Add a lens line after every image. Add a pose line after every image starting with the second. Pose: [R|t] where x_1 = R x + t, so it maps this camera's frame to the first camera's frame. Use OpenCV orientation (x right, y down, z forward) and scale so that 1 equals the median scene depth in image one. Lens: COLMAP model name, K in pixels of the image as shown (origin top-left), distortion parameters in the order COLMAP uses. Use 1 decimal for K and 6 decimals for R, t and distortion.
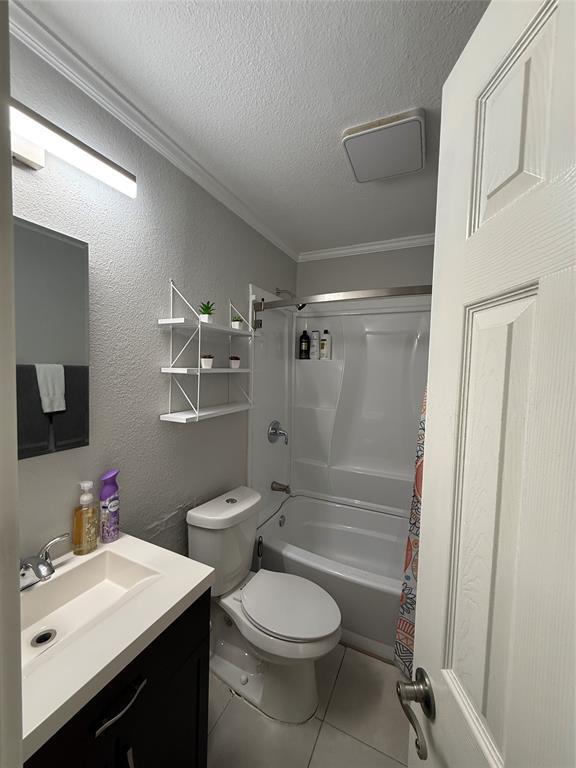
lens RADIAL K [[306.9, 0, 289.3], [0, 306.9, 385.6], [0, 0, 1]] dist [0.001765, -0.000247]
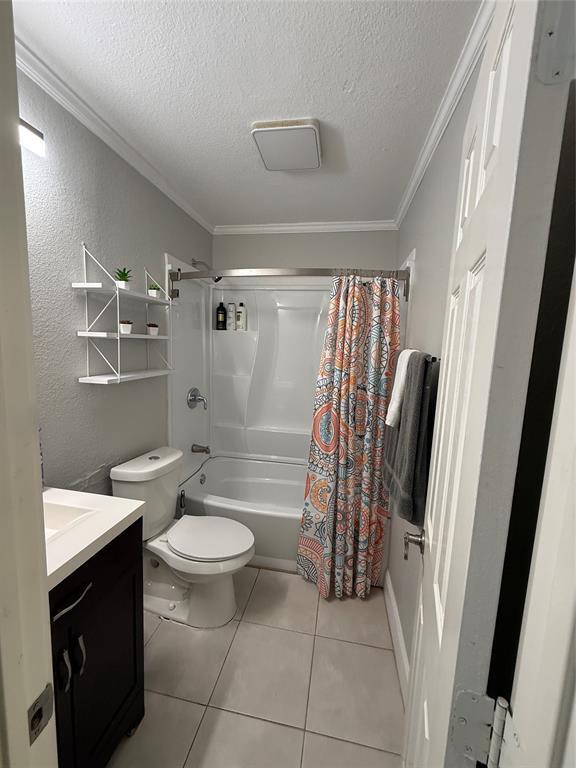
lens RADIAL K [[306.9, 0, 288.9], [0, 306.9, 385.6], [0, 0, 1]] dist [0.001765, -0.000247]
pose [[0.966300, -0.019090, 0.256710, -0.002462], [-0.001265, 0.996882, 0.078894, 0.035692], [-0.257416, -0.076560, 0.963263, -0.160768]]
